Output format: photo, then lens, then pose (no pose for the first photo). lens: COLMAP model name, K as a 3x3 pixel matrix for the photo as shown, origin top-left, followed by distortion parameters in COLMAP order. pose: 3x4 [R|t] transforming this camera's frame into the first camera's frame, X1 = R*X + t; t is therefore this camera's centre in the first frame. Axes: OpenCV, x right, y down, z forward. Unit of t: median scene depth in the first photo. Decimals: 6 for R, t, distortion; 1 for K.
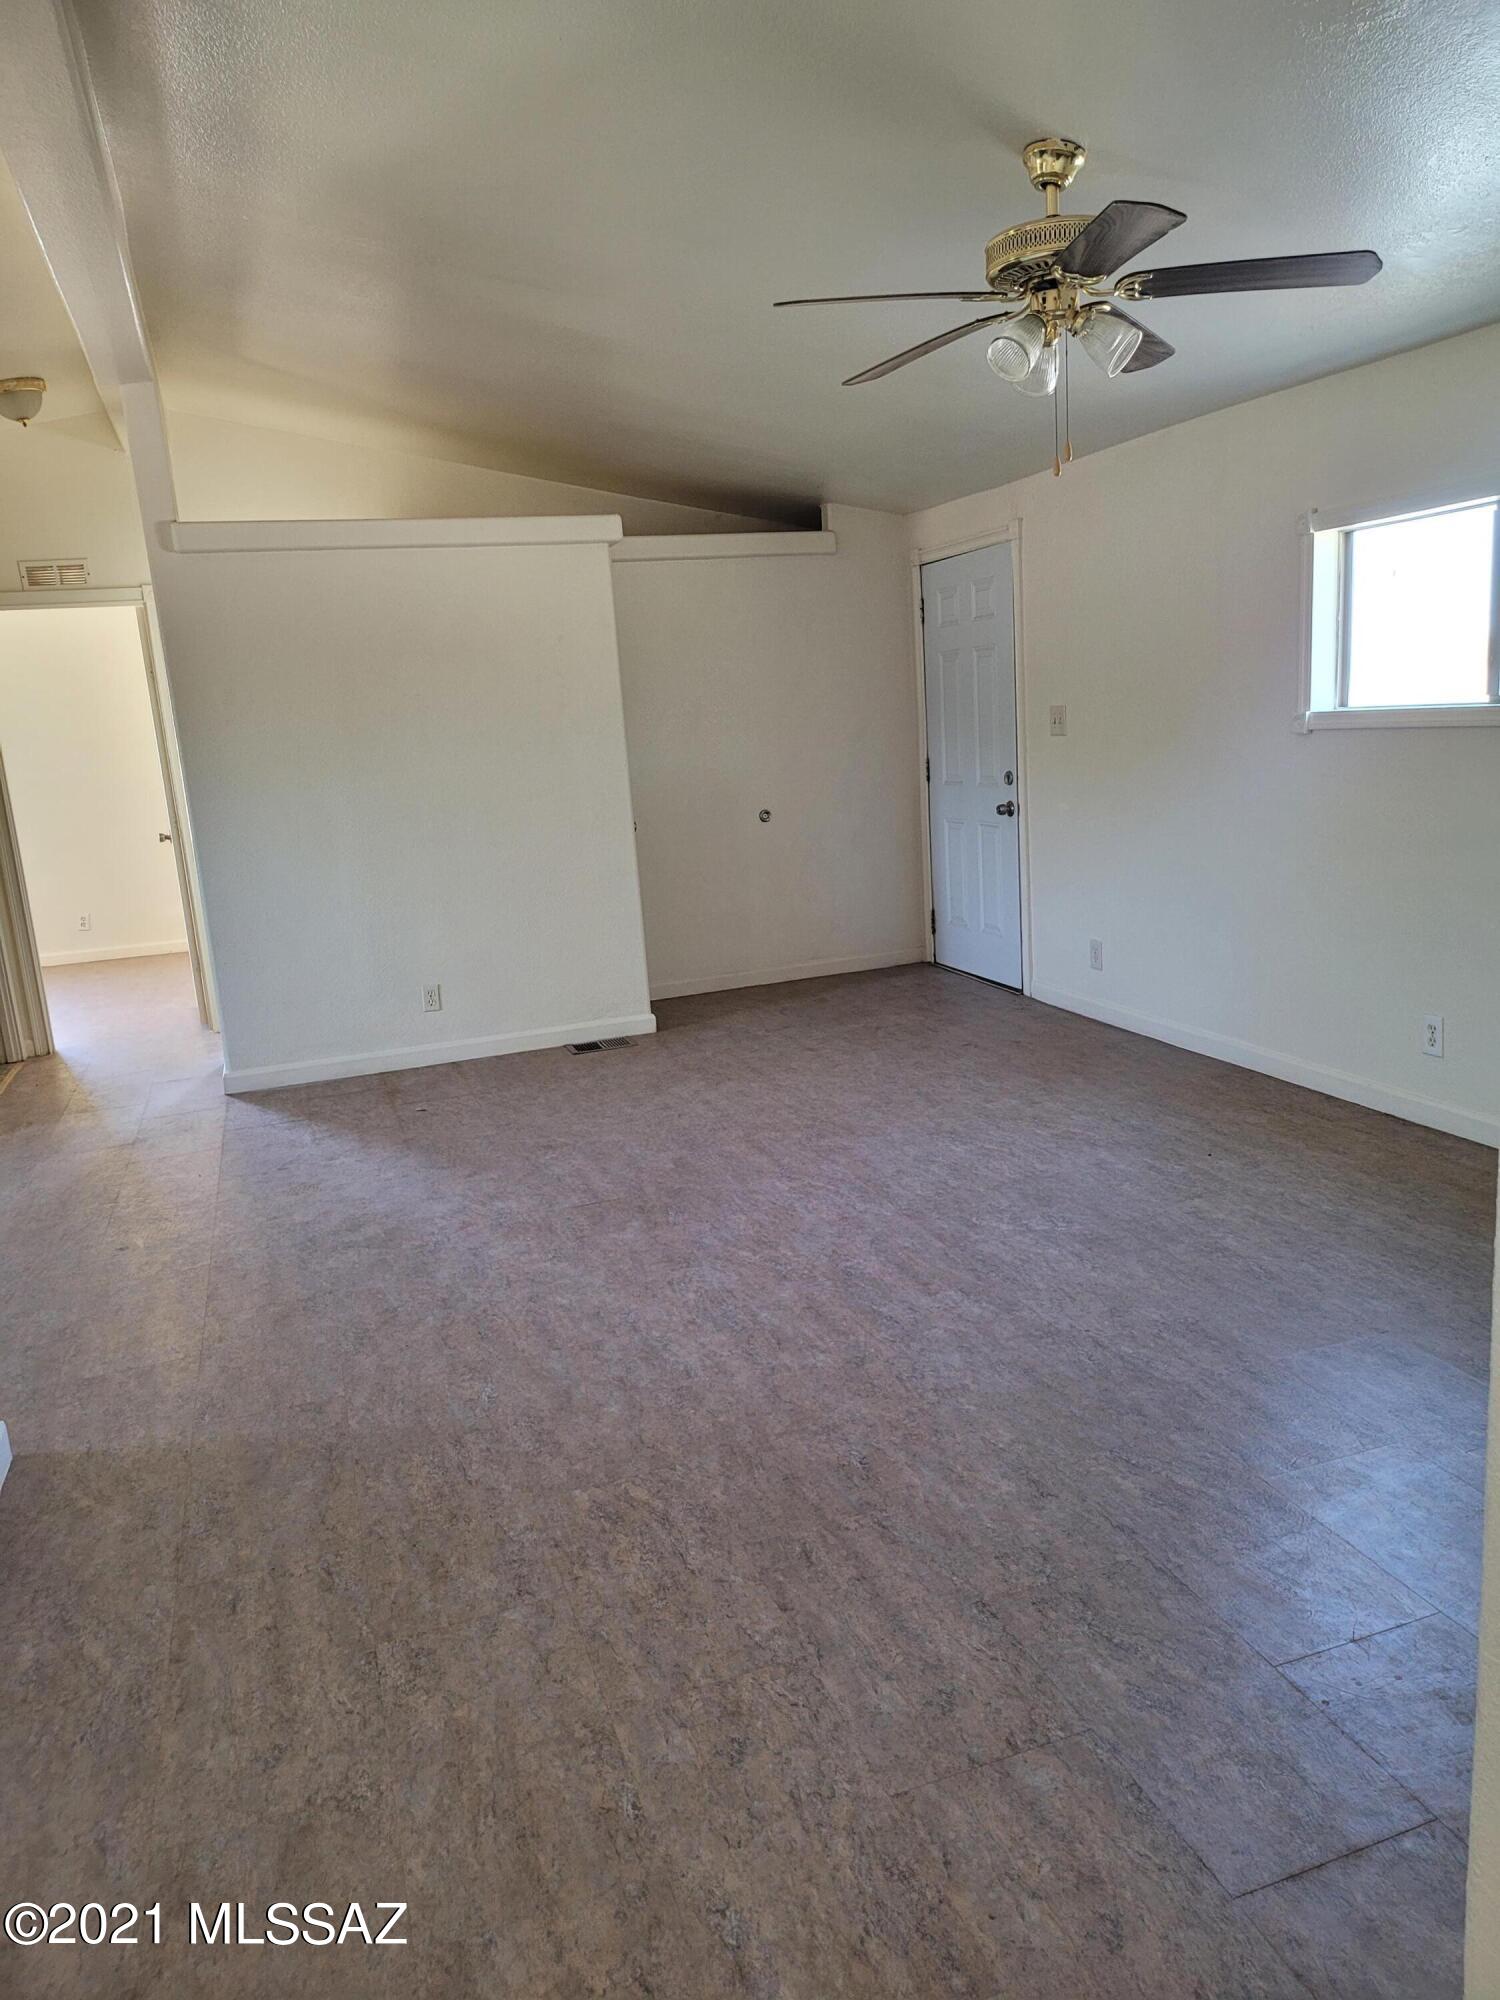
lens RADIAL K [[1392.0, 0, 763.9], [0, 1392.0, 999.0], [0, 0, 1]] dist [0.070511, -0.079232]
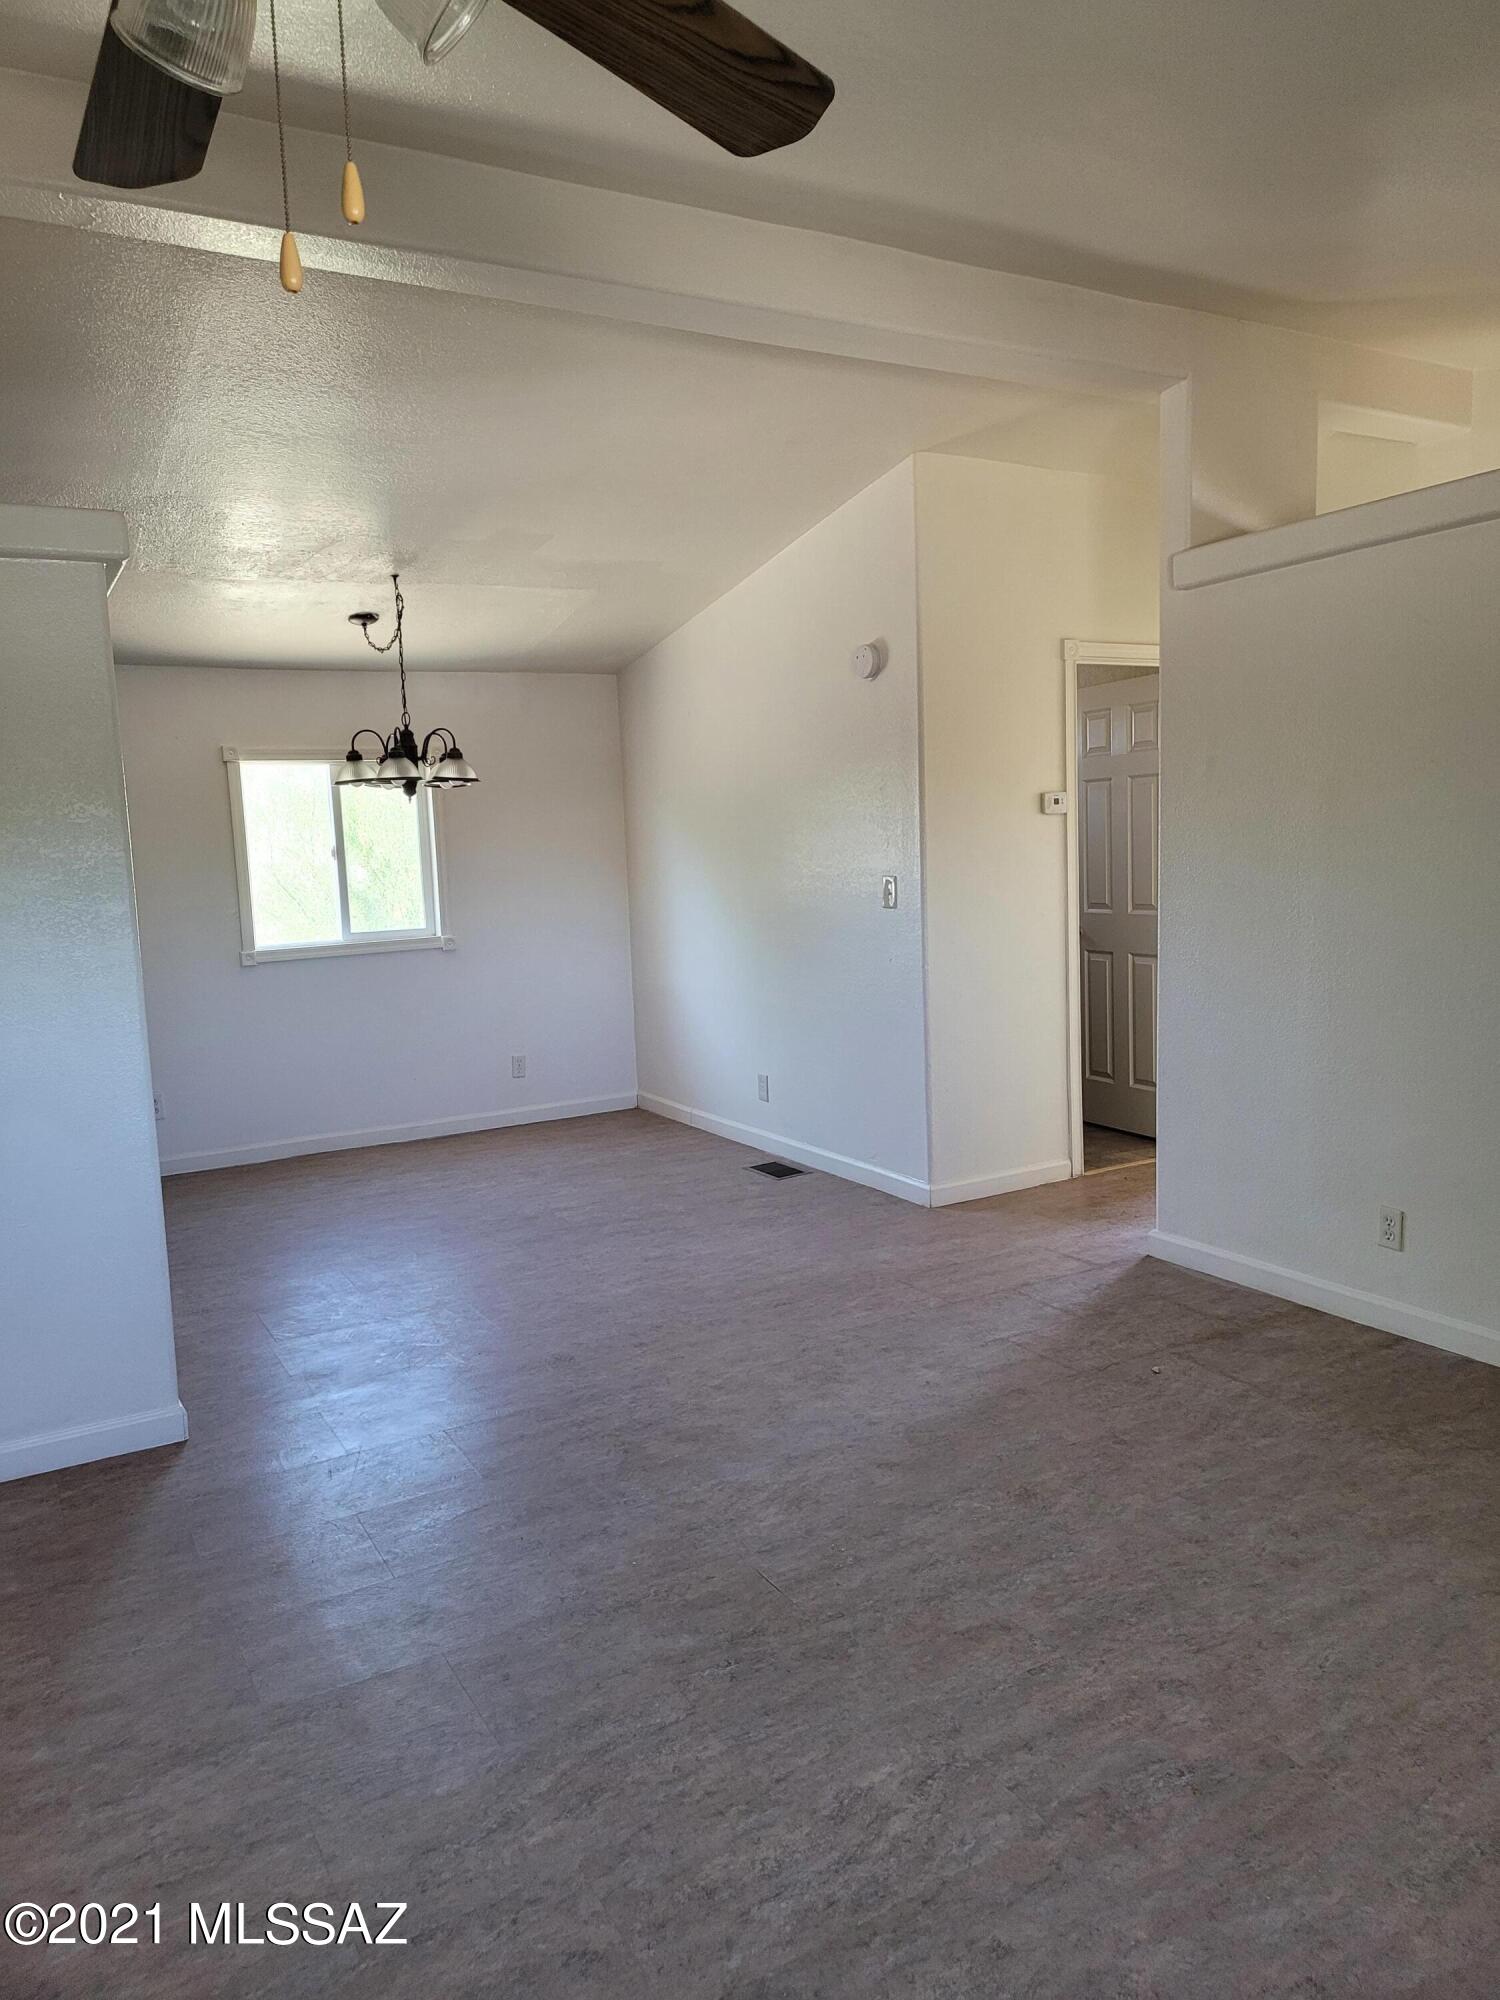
lens RADIAL K [[1392.0, 0, 741.5], [0, 1392.0, 996.4], [0, 0, 1]] dist [0.071117, -0.078420]
pose [[0.179991, 0.170803, -0.968726, 0.450048], [-0.175190, 0.974631, 0.139293, -0.202530], [0.967942, 0.144640, 0.205348, 0.806134]]
